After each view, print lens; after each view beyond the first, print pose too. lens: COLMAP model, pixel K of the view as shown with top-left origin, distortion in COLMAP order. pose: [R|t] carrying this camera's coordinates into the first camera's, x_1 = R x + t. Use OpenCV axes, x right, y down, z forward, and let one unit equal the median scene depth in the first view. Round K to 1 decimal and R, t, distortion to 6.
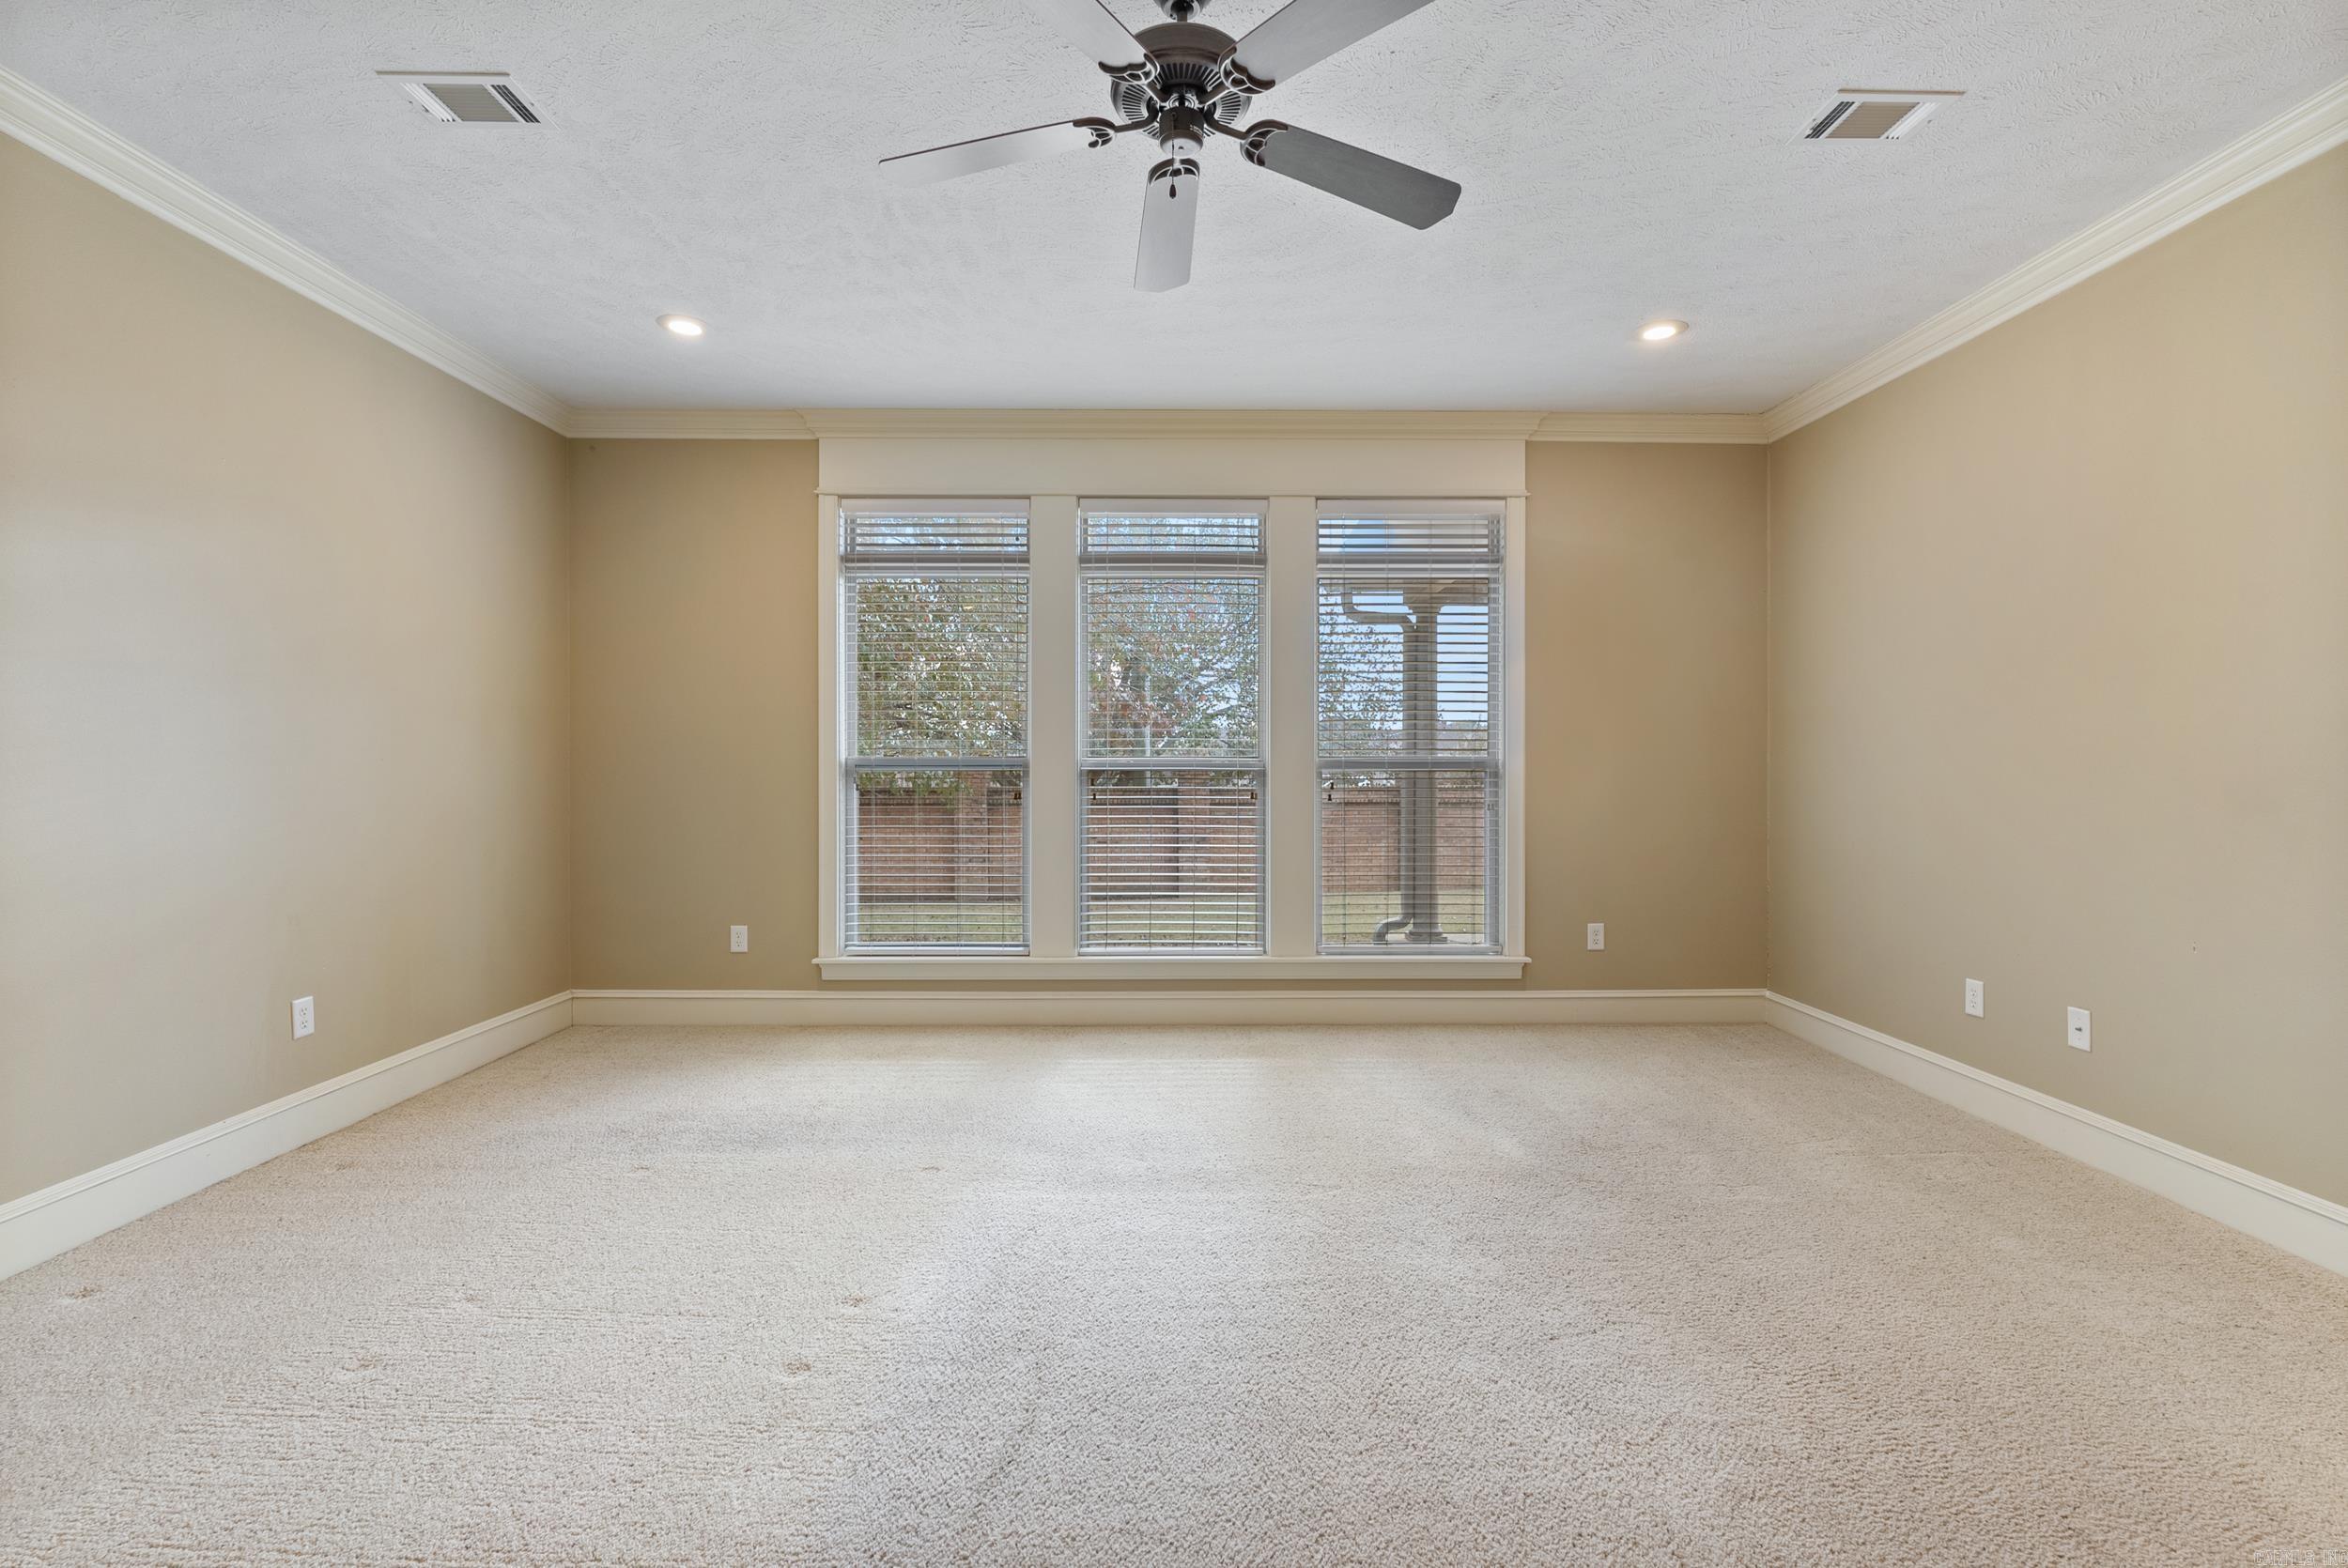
lens RADIAL K [[1041.0, 0, 1172.2], [0, 1041.0, 779.9], [0, 0, 1]] dist [-0.007980, 0.001157]
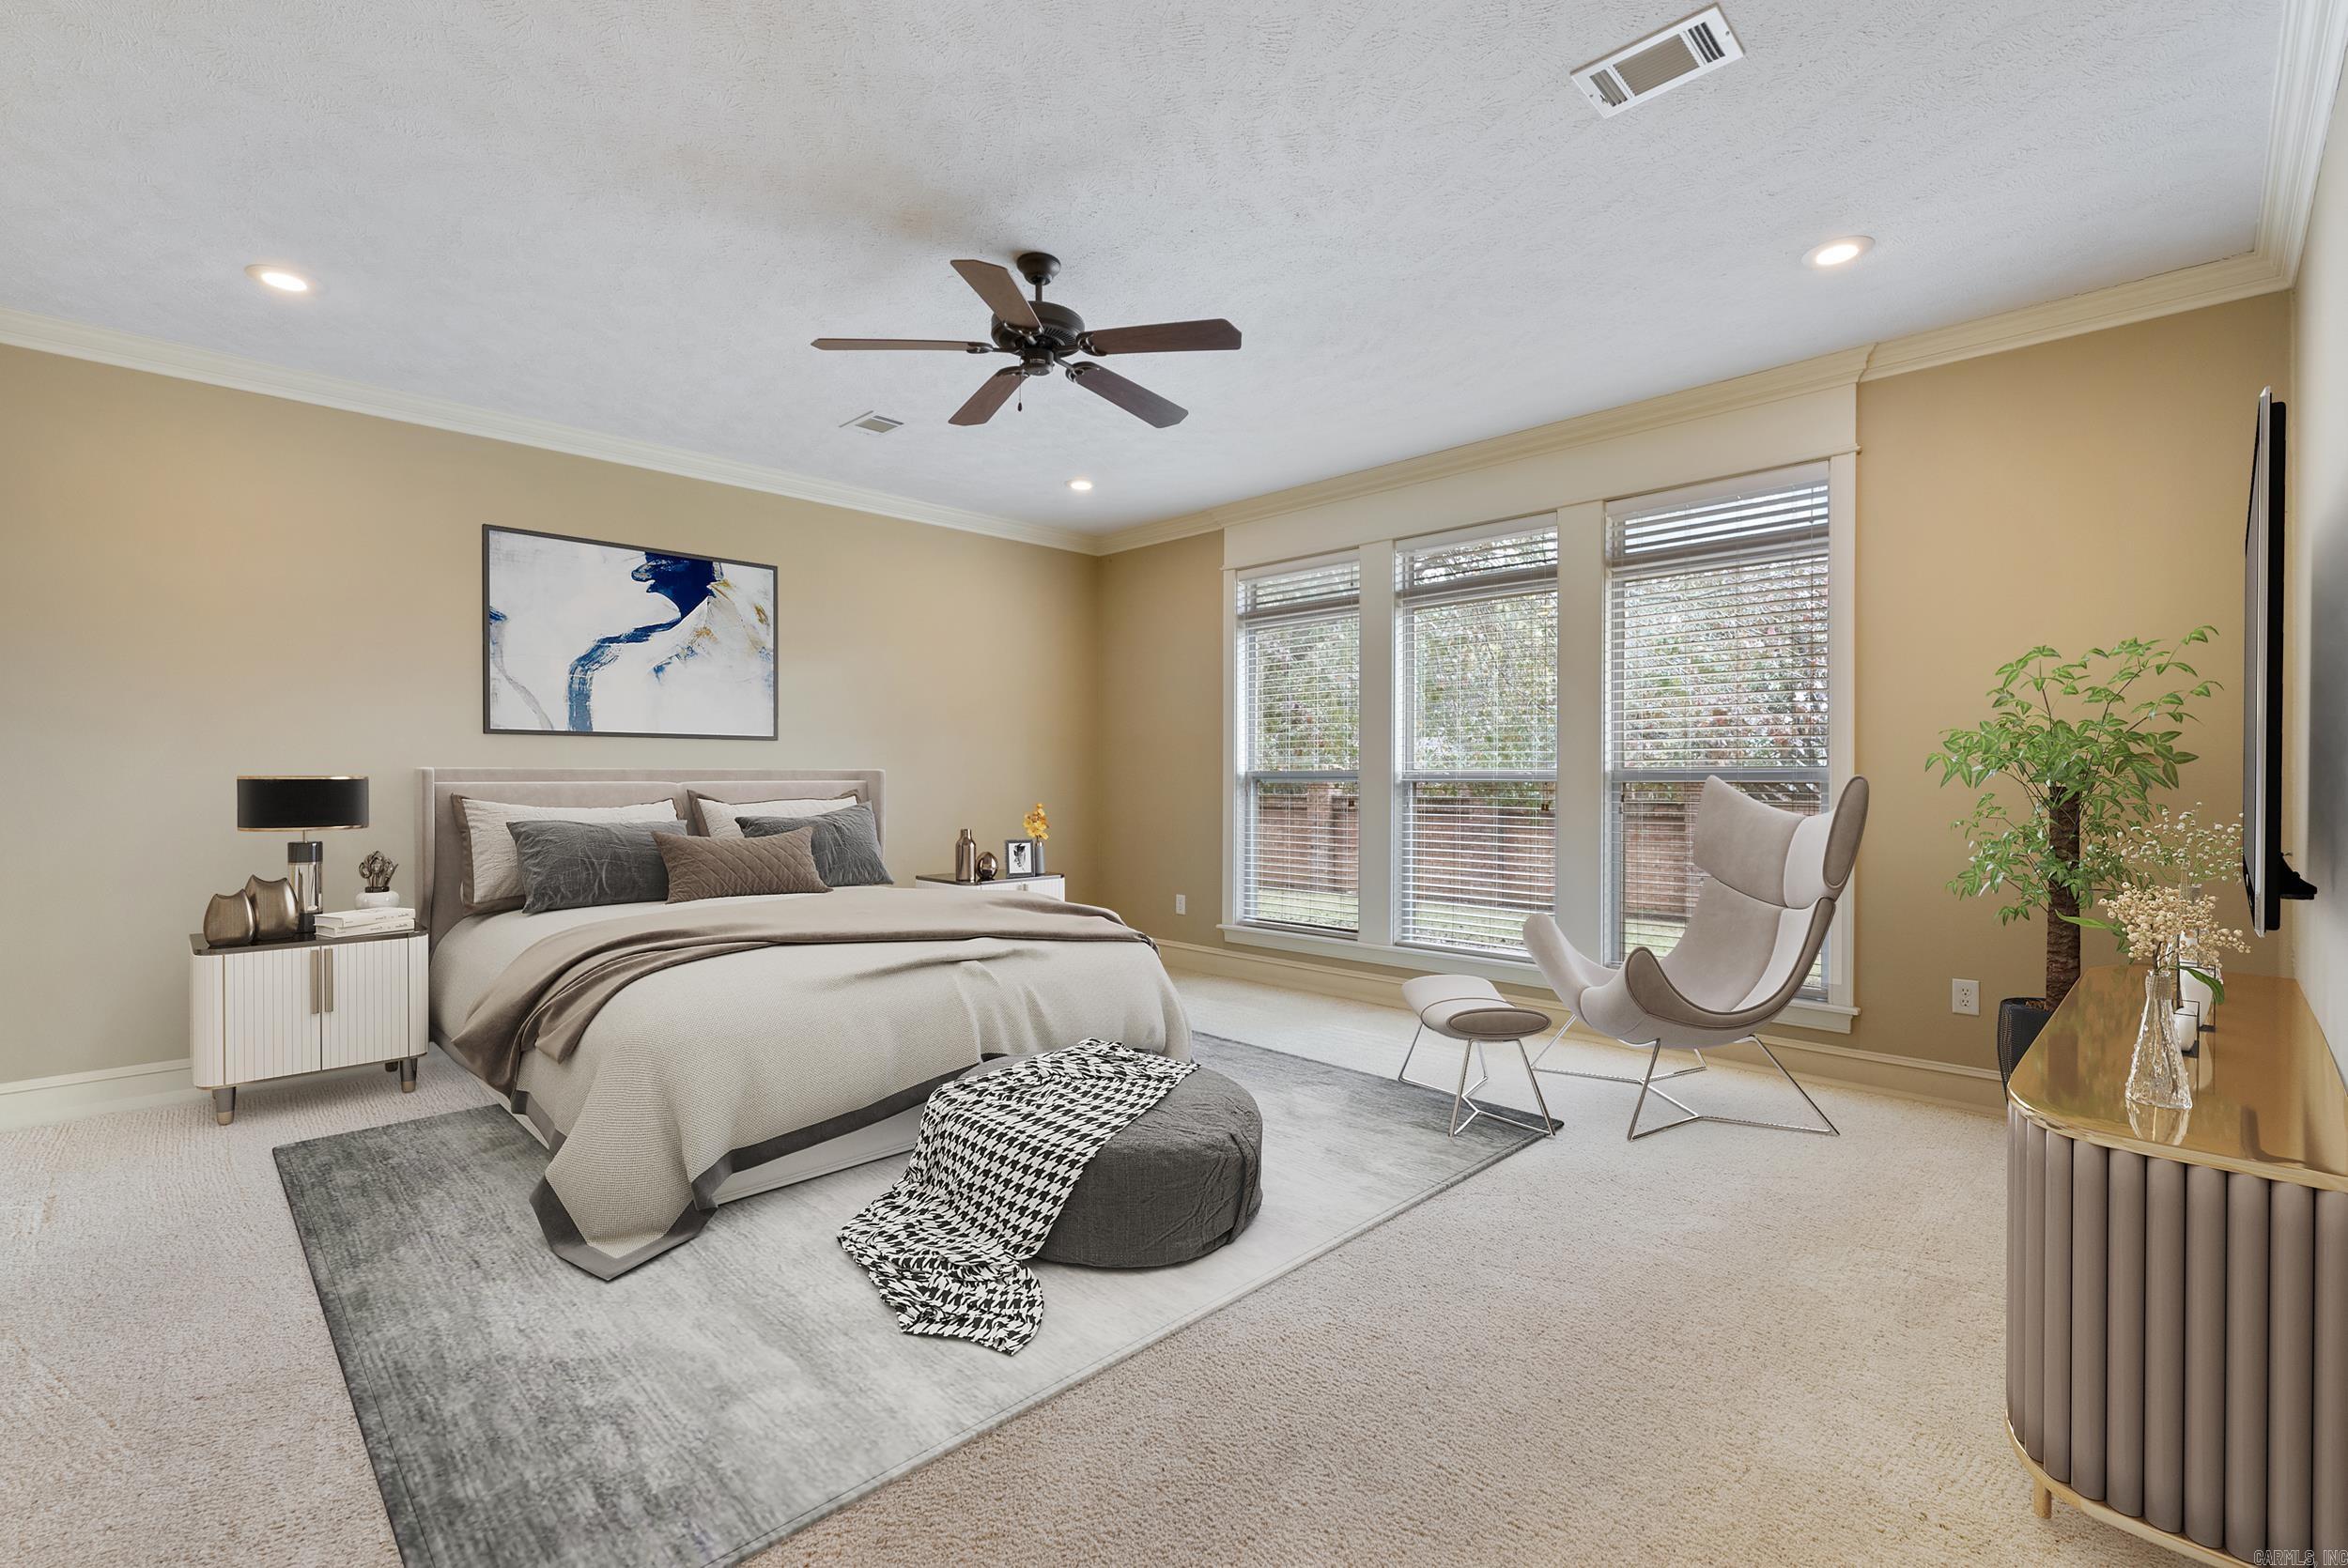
lens RADIAL K [[1041.0, 0, 1166.5], [0, 1041.0, 782.0], [0, 0, 1]] dist [-0.007980, 0.001157]
pose [[0.696309, 0.001751, -0.717740, 0.549944], [-0.009728, 0.999928, -0.006998, 0.002100], [0.717676, 0.011855, 0.696276, 0.035091]]
